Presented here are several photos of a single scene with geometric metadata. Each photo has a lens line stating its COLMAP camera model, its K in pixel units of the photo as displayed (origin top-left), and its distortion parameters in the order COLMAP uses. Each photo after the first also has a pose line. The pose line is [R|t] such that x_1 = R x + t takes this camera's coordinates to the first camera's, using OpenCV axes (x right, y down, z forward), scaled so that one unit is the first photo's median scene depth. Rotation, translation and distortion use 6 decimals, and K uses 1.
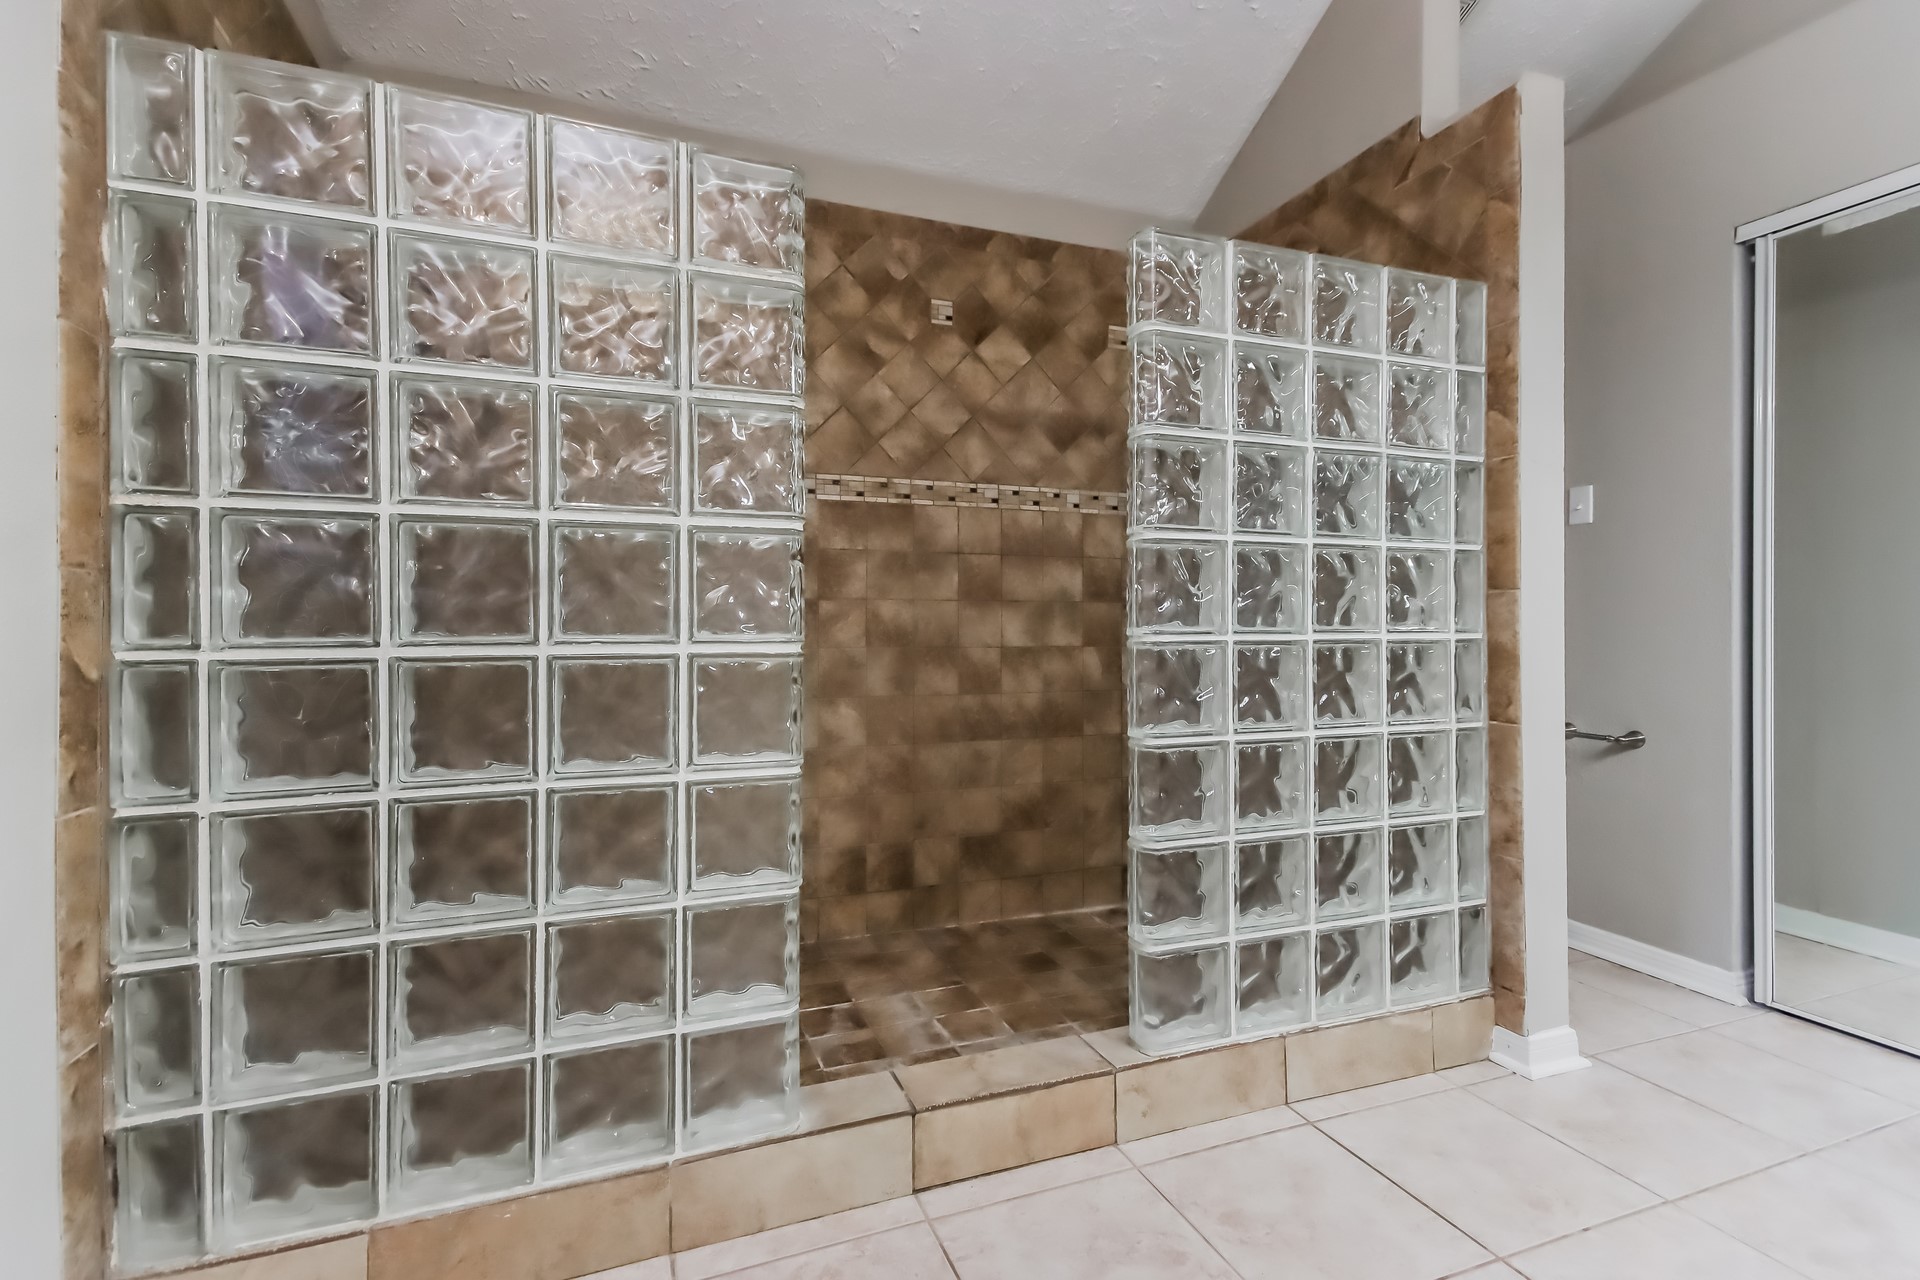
lens RADIAL K [[881.8, 0, 953.1], [0, 881.8, 630.4], [0, 0, 1]] dist [0.022028, -0.000492]
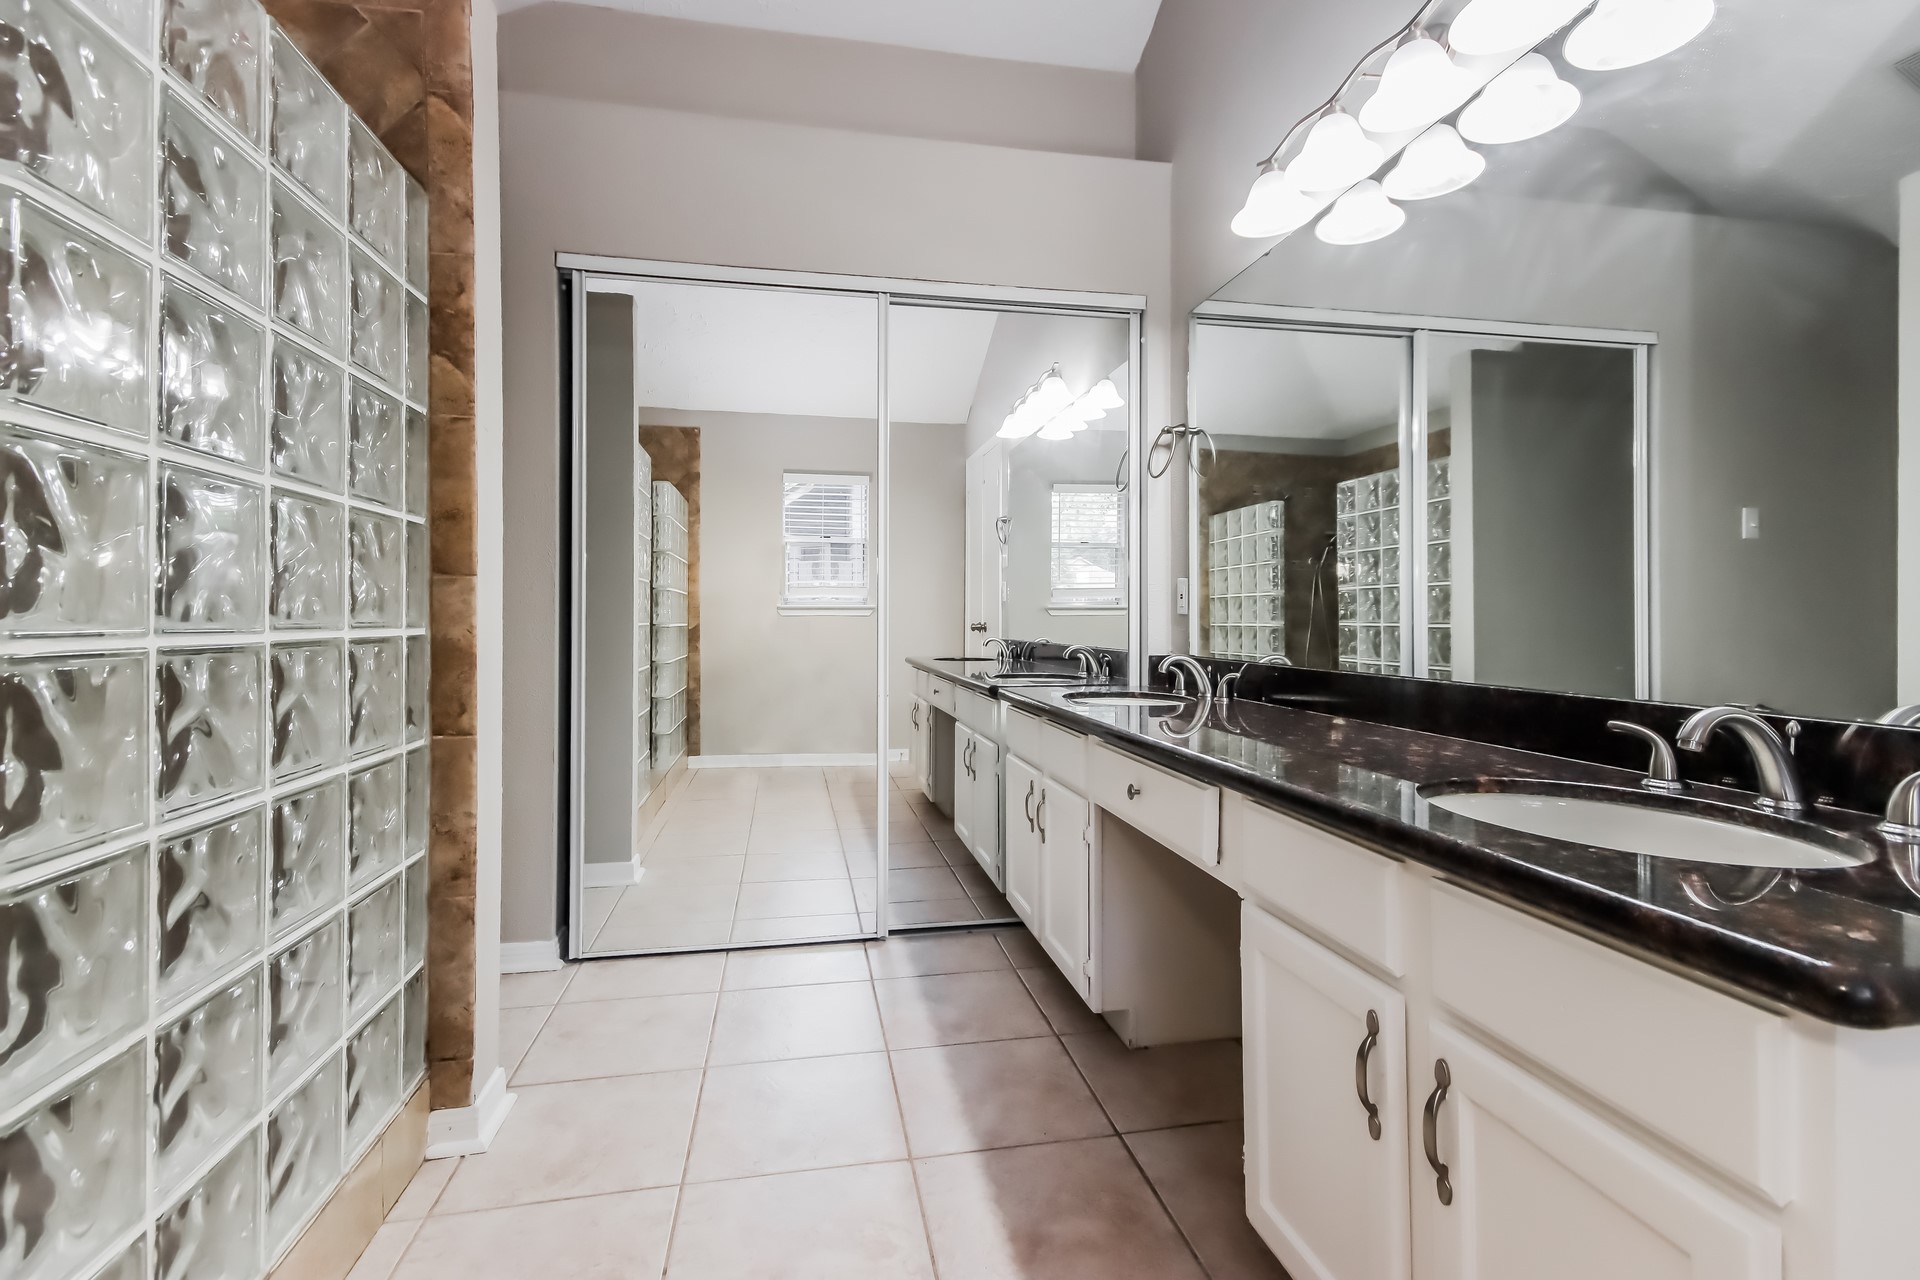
lens RADIAL K [[881.8, 0, 948.4], [0, 881.8, 611.9], [0, 0, 1]] dist [0.022028, -0.000492]
pose [[0.183573, 0.005770, 0.982989, -0.109449], [0.006786, 0.999951, -0.007137, -0.002662], [-0.982983, 0.007981, 0.183525, 0.393392]]
